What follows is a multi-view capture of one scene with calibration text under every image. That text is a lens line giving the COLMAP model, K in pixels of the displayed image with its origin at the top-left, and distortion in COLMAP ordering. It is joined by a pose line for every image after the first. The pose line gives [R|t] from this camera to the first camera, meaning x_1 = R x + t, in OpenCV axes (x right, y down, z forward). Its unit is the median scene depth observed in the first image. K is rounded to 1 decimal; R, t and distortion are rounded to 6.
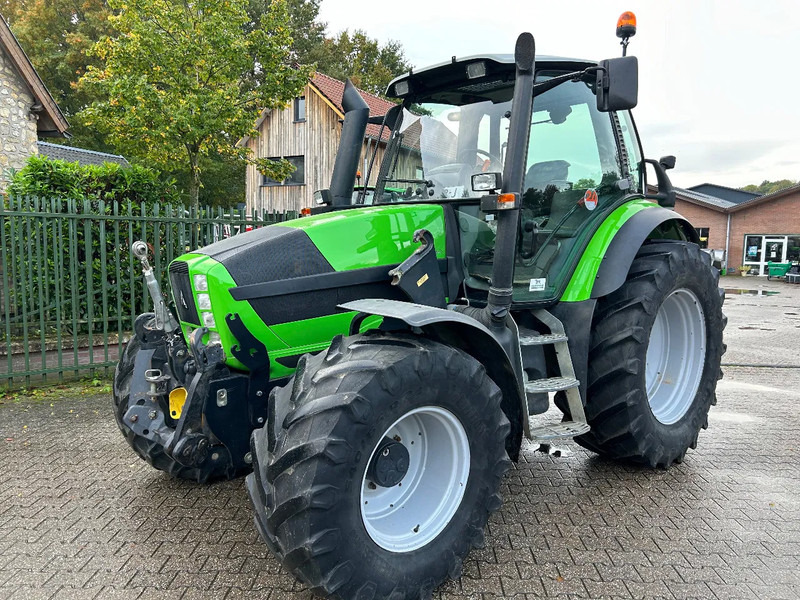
lens RADIAL K [[613.1, 0, 404.8], [0, 613.1, 303.1], [0, 0, 1]] dist [0.031556, -0.040818]
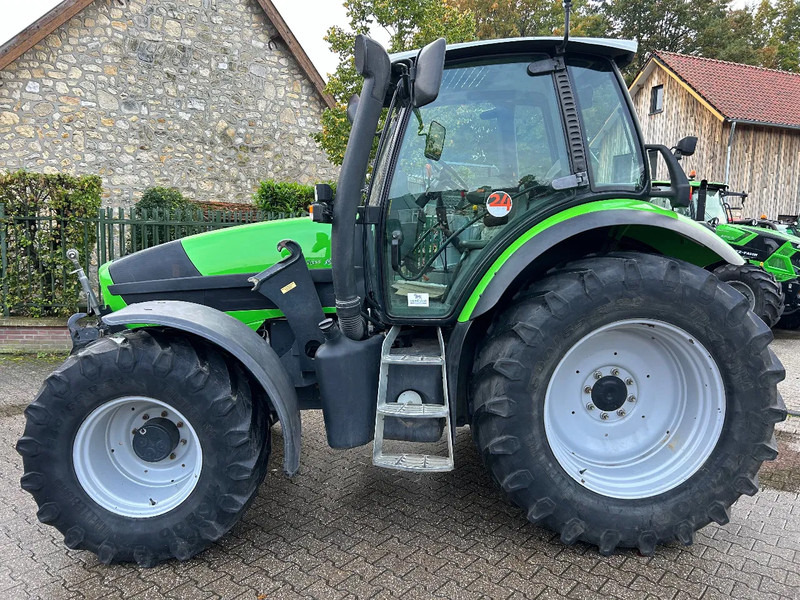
lens RADIAL K [[613.1, 0, 404.8], [0, 613.1, 303.1], [0, 0, 1]] dist [0.031556, -0.040818]
pose [[0.780126, 0.069762, -0.621721, 0.843642], [-0.068322, 0.997320, 0.026177, -0.052499], [0.621881, 0.022056, 0.782801, 0.300156]]
